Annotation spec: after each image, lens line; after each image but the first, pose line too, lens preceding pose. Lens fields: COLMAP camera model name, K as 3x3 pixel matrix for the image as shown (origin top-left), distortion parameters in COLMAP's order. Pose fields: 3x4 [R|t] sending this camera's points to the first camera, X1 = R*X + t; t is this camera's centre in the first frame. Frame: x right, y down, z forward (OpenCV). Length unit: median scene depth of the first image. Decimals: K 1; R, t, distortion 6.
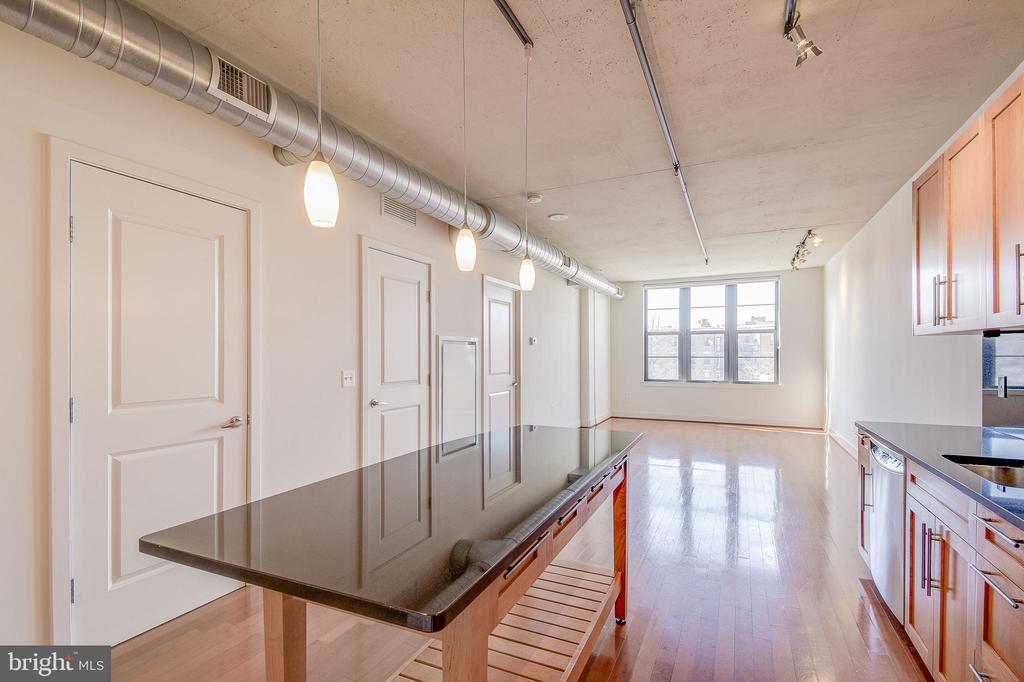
lens RADIAL K [[462.3, 0, 516.1], [0, 462.3, 357.0], [0, 0, 1]] dist [0.016849, -0.008116]
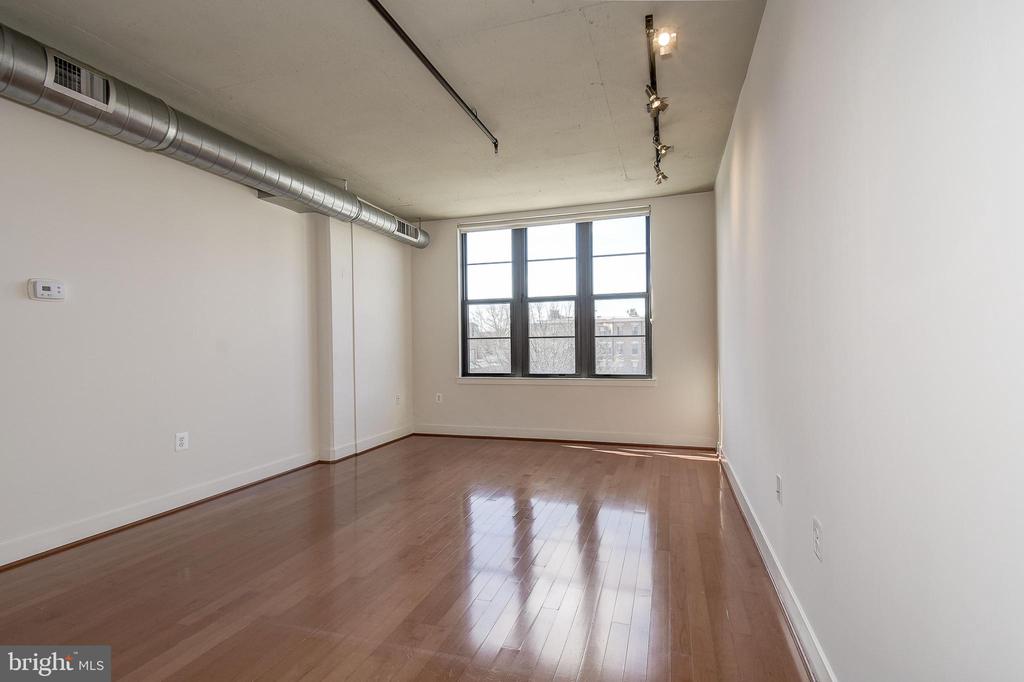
lens RADIAL K [[462.3, 0, 522.8], [0, 462.3, 346.8], [0, 0, 1]] dist [0.016849, -0.008116]
pose [[0.988908, -0.006704, 0.148376, 0.286507], [0.006867, 0.999976, -0.000587, 0.013841], [-0.148369, 0.001600, 0.988931, 0.386578]]
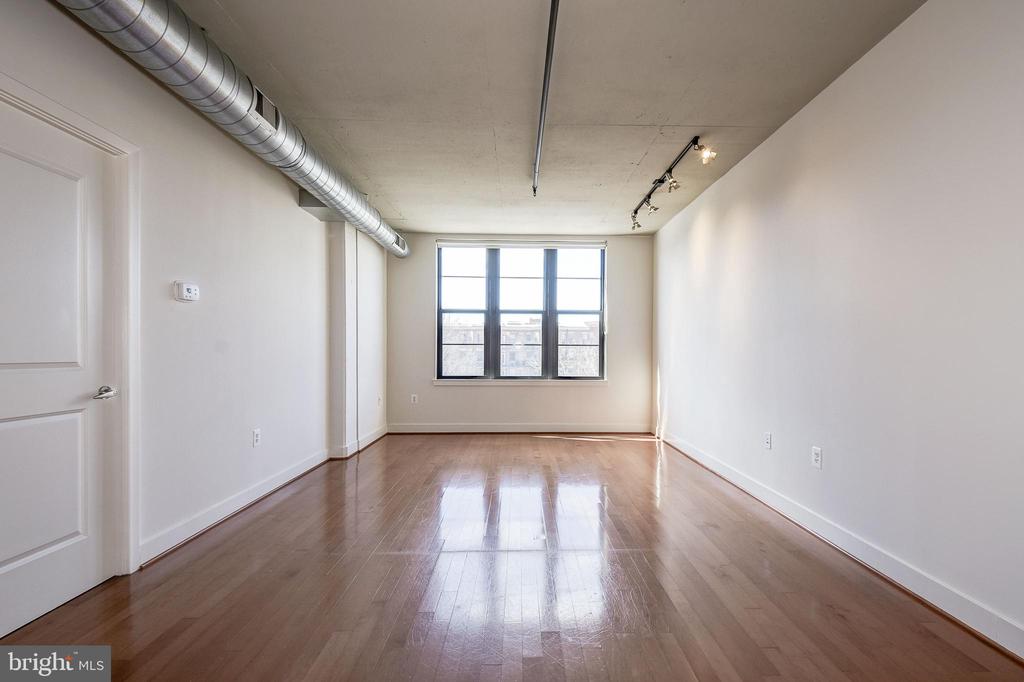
lens RADIAL K [[462.3, 0, 528.5], [0, 462.3, 357.6], [0, 0, 1]] dist [0.016849, -0.008116]
pose [[0.890912, 0.002205, 0.454170, 0.089977], [-0.006224, 0.999954, 0.007353, 0.015905], [-0.454133, -0.009377, 0.890885, 0.342931]]
